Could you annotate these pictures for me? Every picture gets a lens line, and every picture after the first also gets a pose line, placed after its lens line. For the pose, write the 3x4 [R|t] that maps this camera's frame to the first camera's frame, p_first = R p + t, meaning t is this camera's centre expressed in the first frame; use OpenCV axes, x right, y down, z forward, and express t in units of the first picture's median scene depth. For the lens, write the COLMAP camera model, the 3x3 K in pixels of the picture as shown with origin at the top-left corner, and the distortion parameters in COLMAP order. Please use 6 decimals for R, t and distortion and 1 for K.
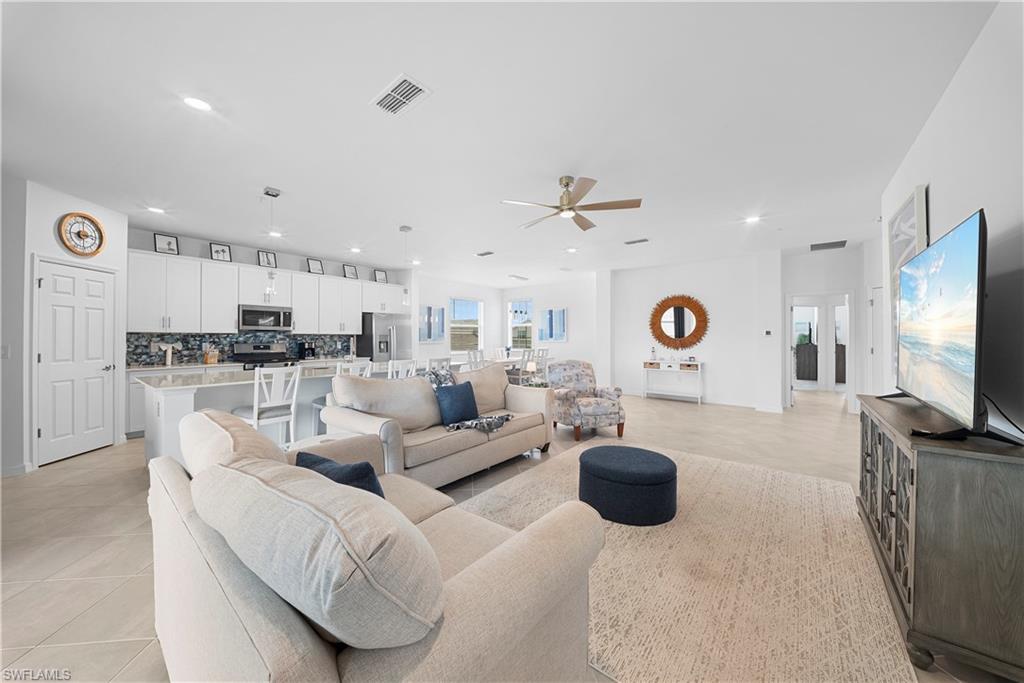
lens RADIAL K [[357.8, 0, 513.0], [0, 357.8, 335.9], [0, 0, 1]] dist [0.002334, -0.003701]
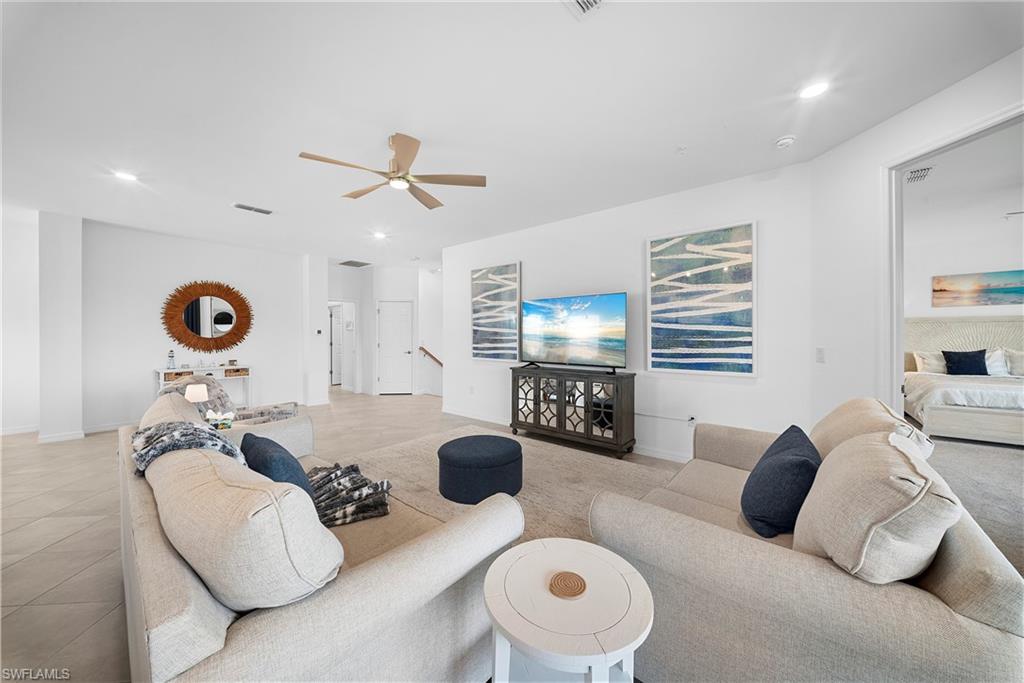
lens RADIAL K [[357.8, 0, 510.0], [0, 357.8, 335.1], [0, 0, 1]] dist [0.002334, -0.003701]
pose [[0.034338, -0.000986, 0.999410, -0.353654], [-0.001851, 0.999998, 0.001051, -0.000688], [-0.999409, -0.001886, 0.034336, 0.390574]]
